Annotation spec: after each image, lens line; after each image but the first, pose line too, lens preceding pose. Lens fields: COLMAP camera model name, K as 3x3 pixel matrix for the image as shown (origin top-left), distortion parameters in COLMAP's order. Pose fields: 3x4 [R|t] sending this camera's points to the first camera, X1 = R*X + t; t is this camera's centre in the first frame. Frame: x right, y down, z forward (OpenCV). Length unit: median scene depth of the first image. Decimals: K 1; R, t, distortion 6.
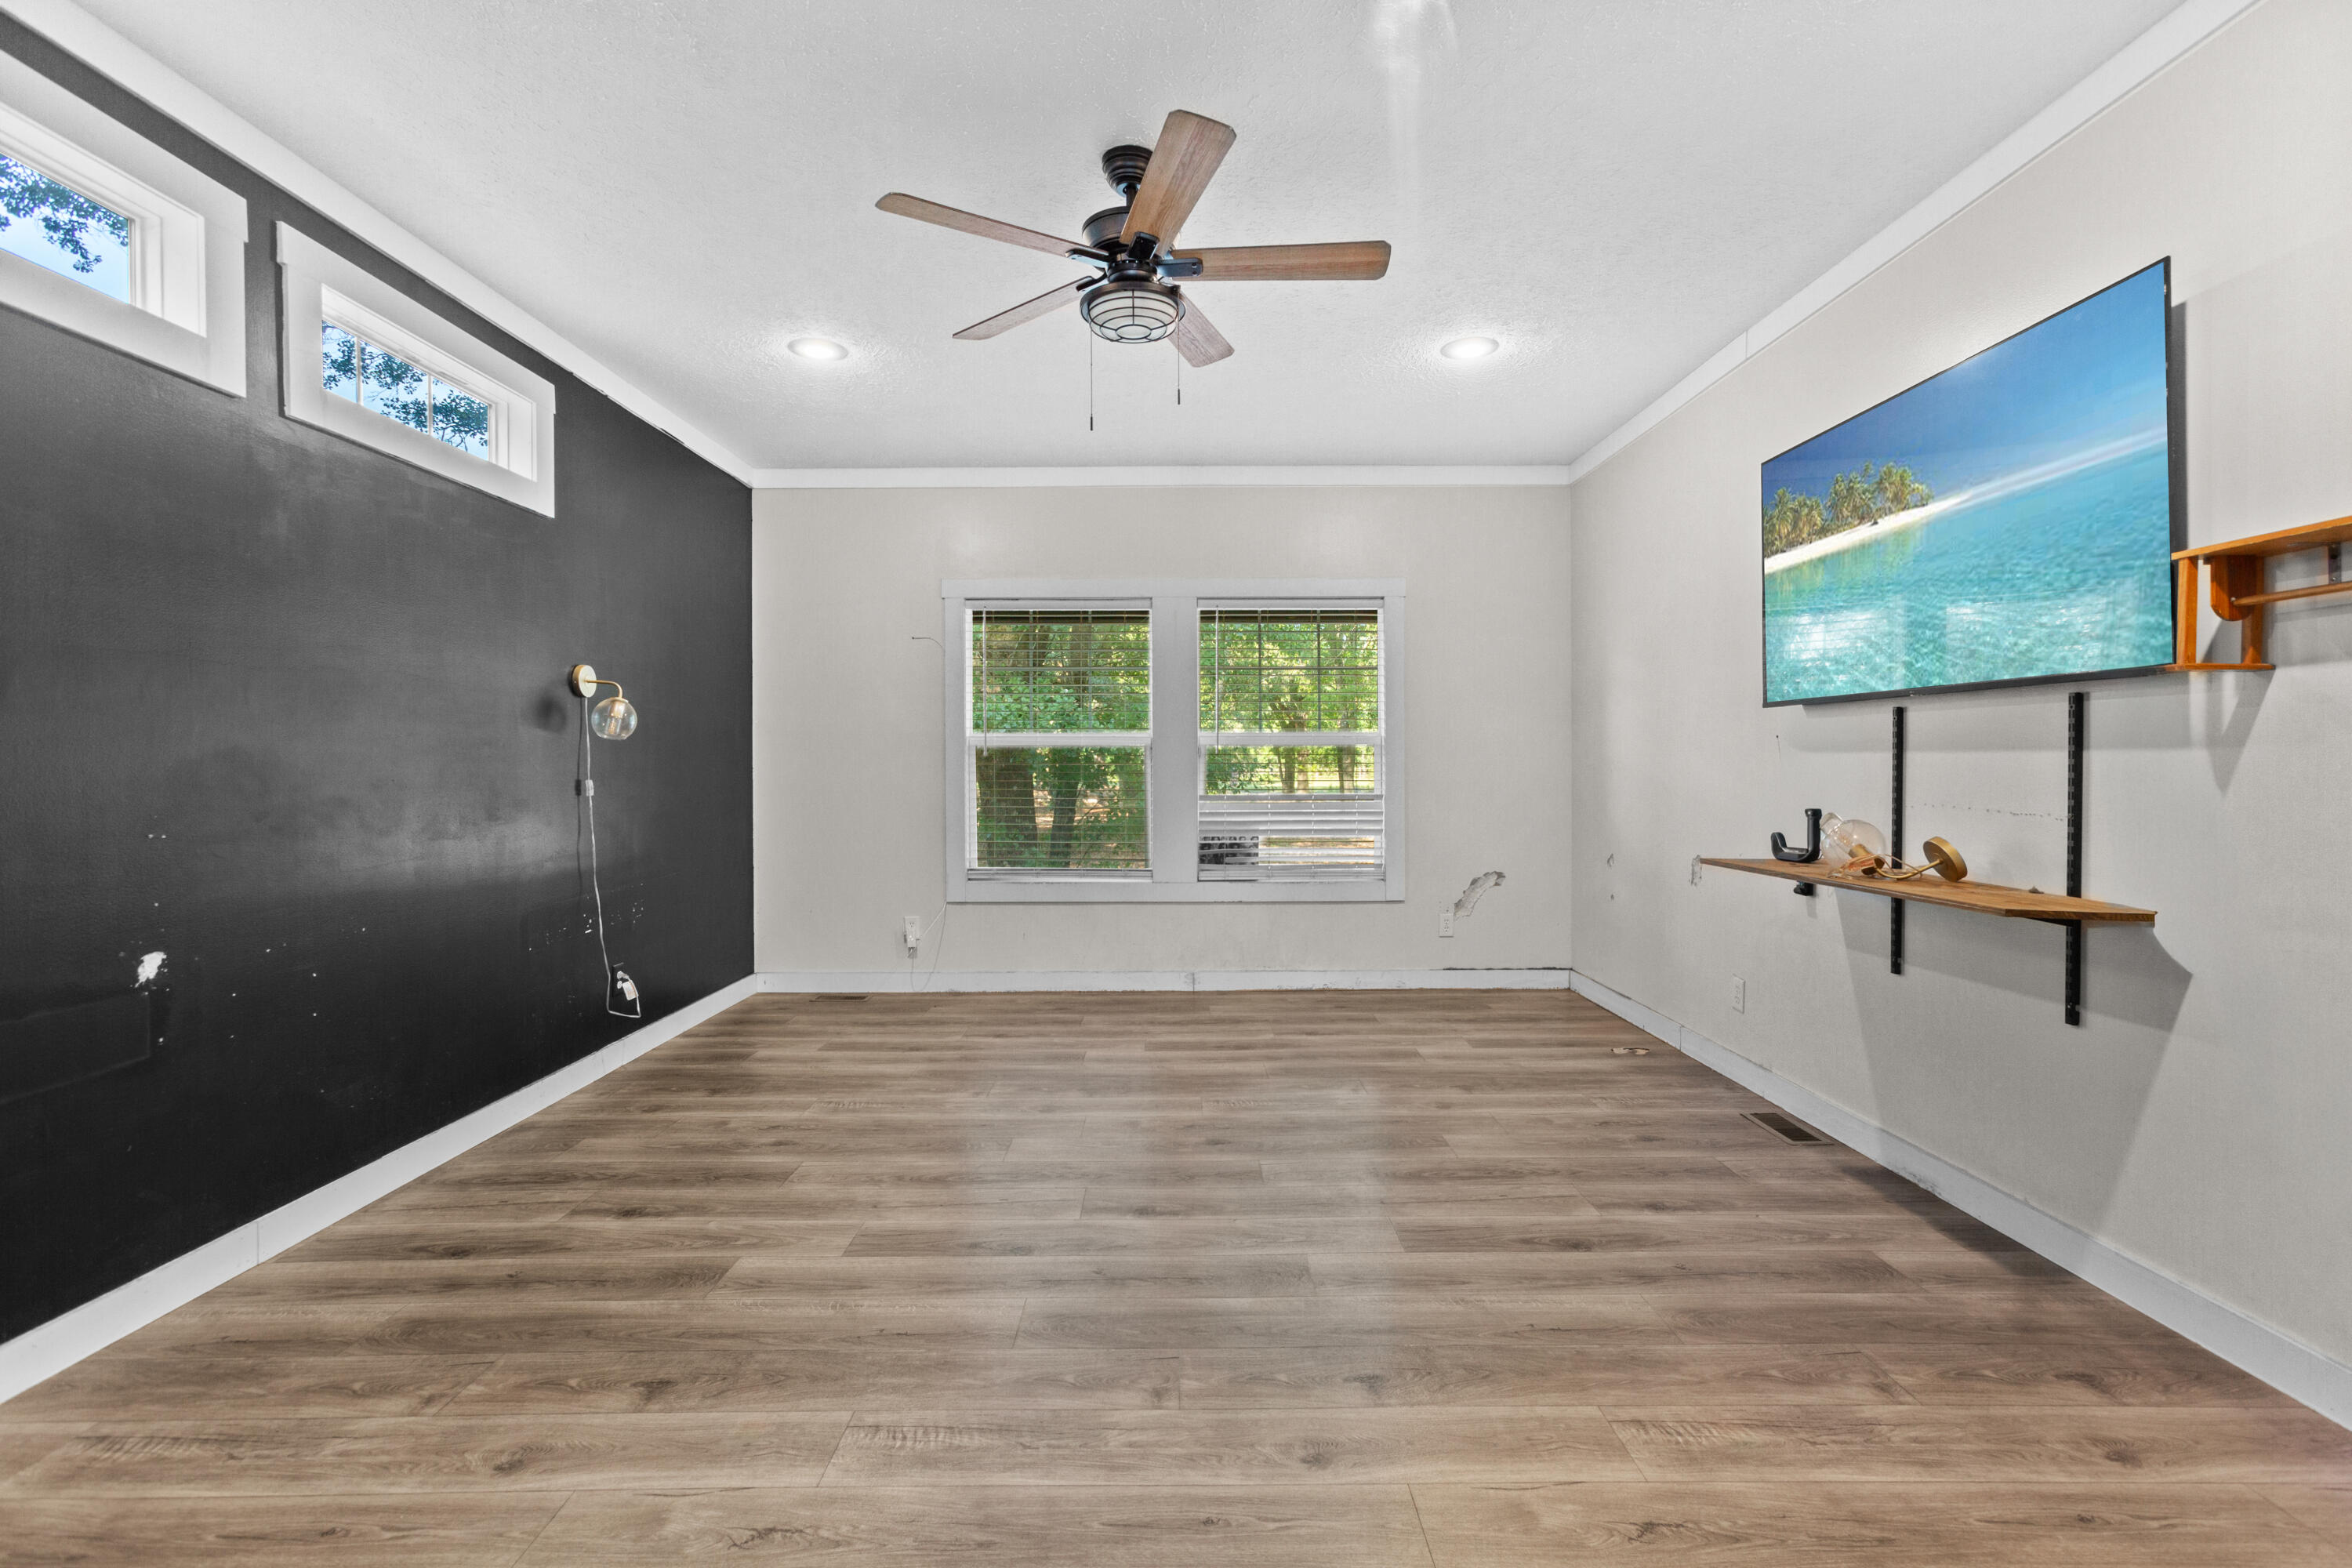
lens RADIAL K [[1055.5, 0, 1182.6], [0, 1055.5, 772.1], [0, 0, 1]] dist [-0.021819, 0.017080]
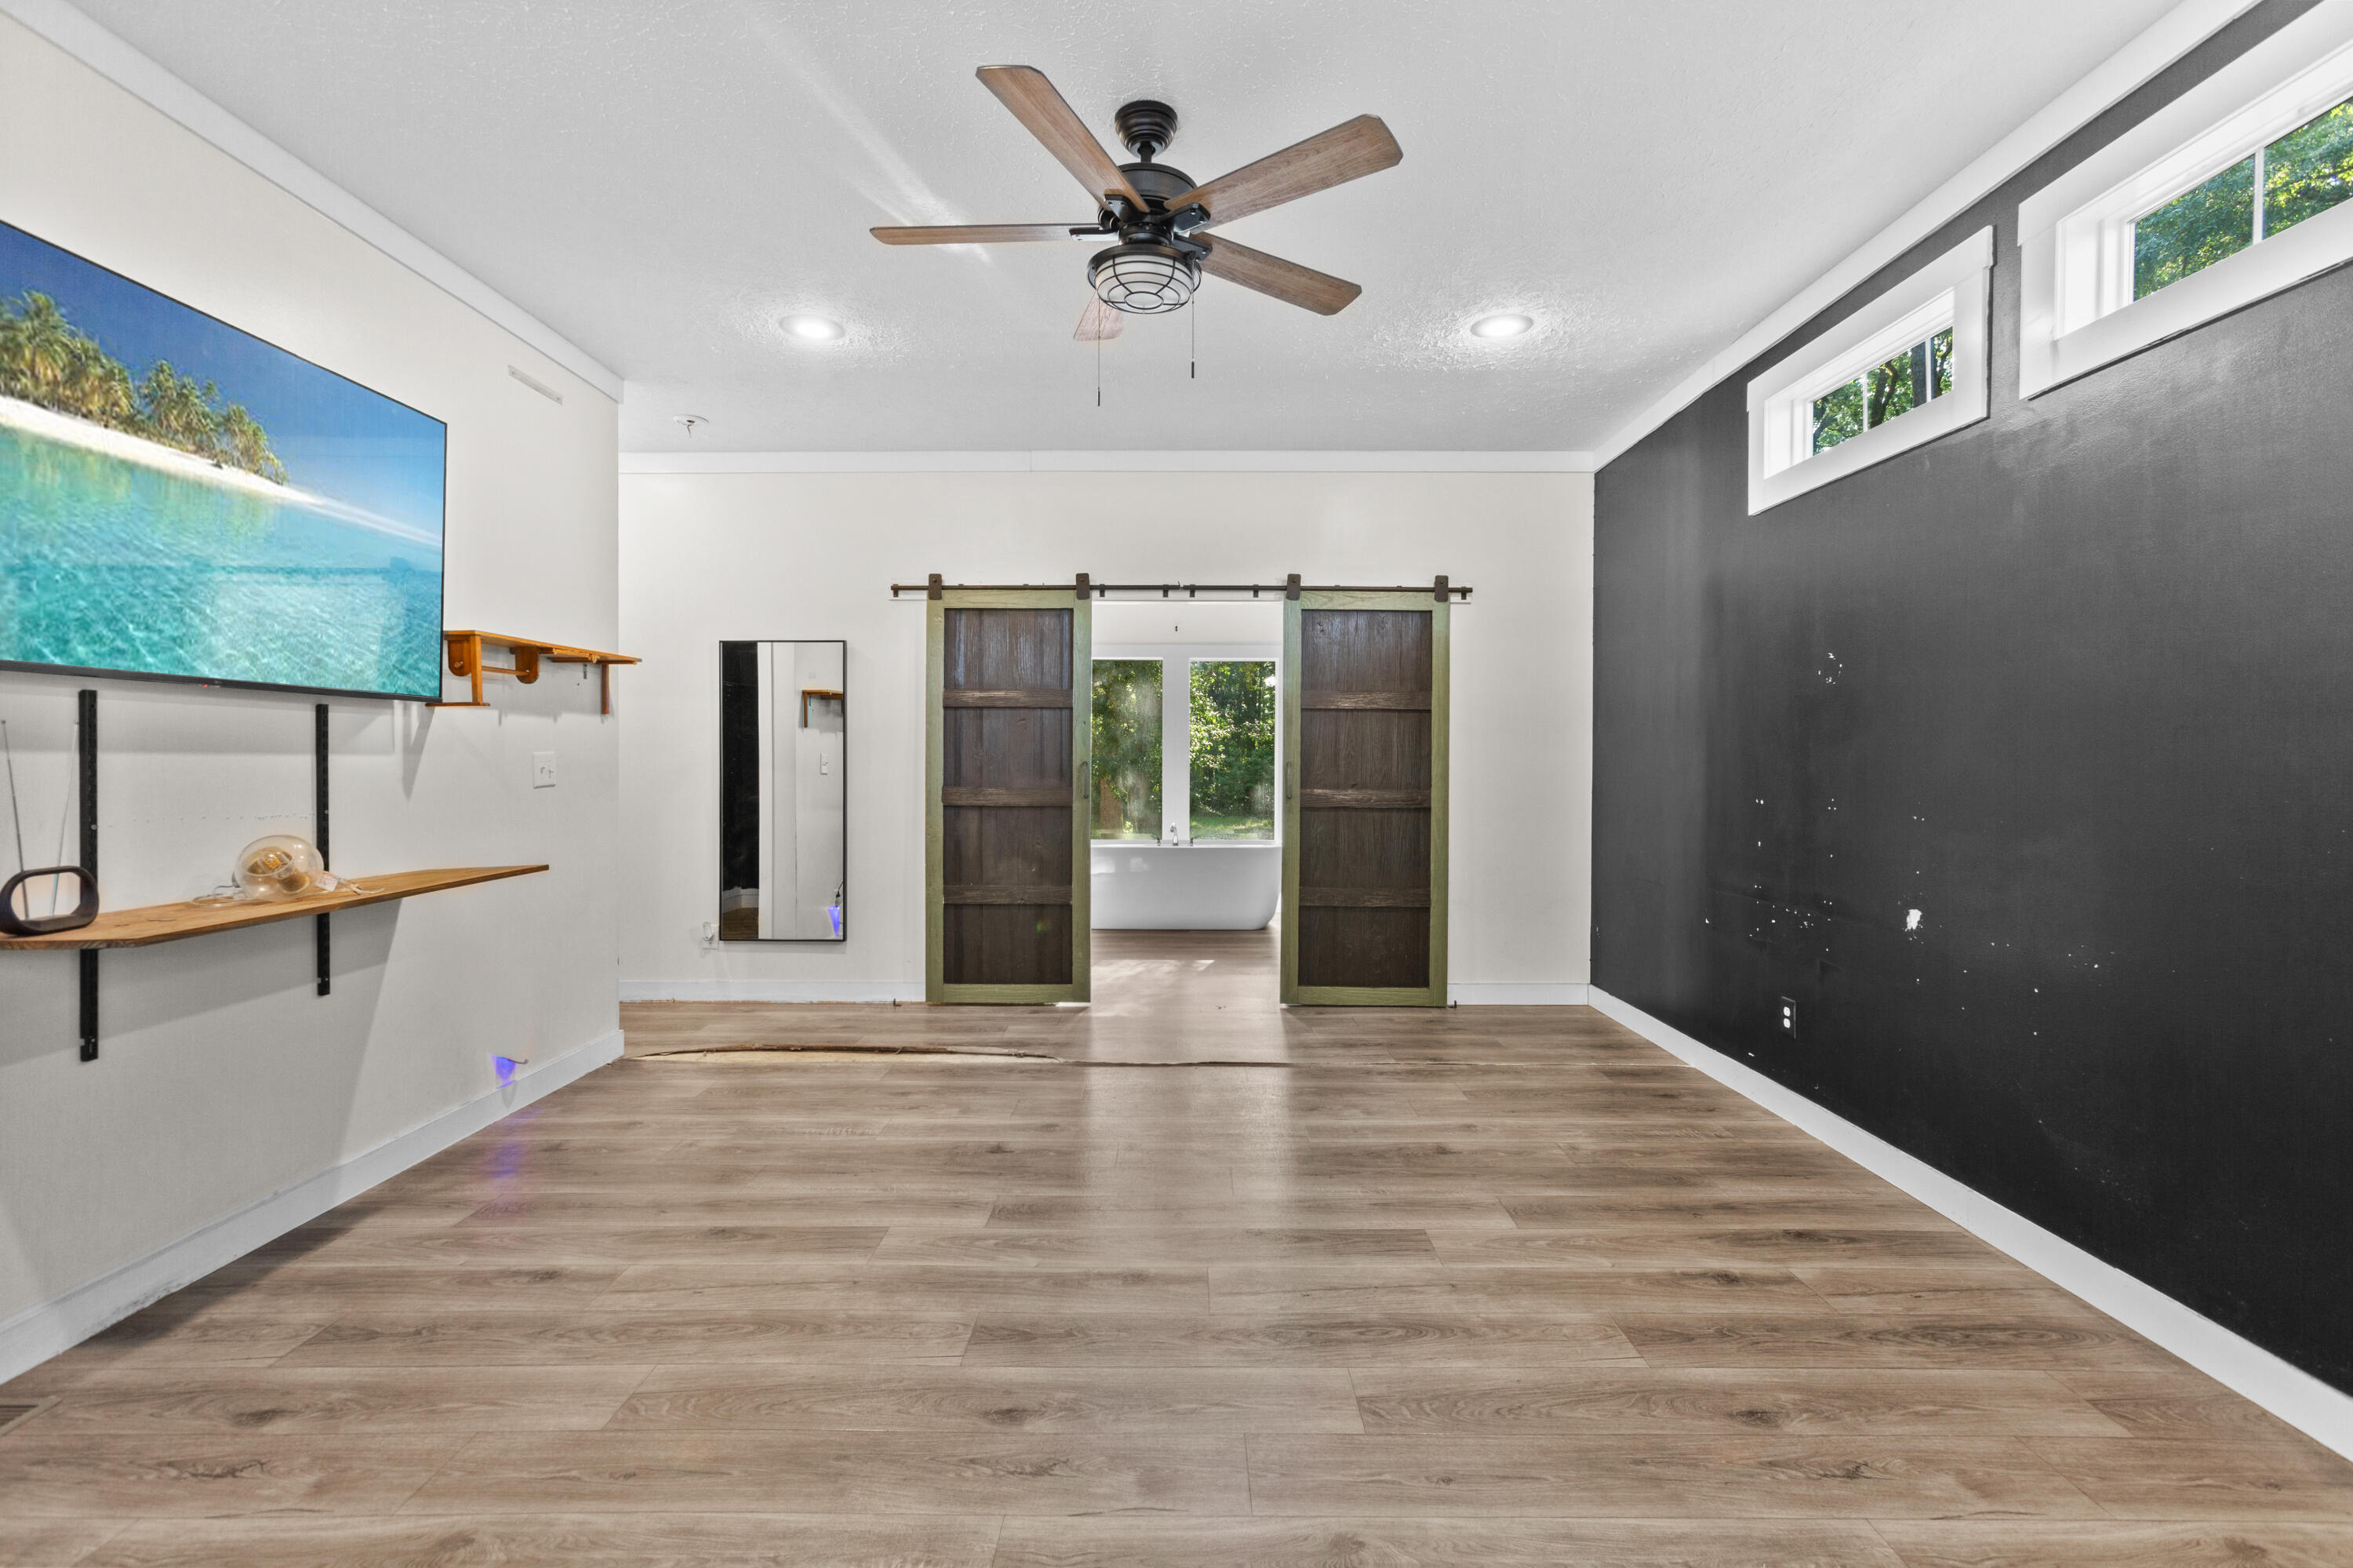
lens RADIAL K [[1082.4, 0, 1163.8], [0, 1082.4, 778.5], [0, 0, 1]] dist [-0.048747, 0.044681]
pose [[-0.999726, 0.002295, 0.023301, -0.087196], [0.002813, 0.999750, 0.022202, -0.016682], [-0.023244, 0.022262, -0.999482, 2.032478]]
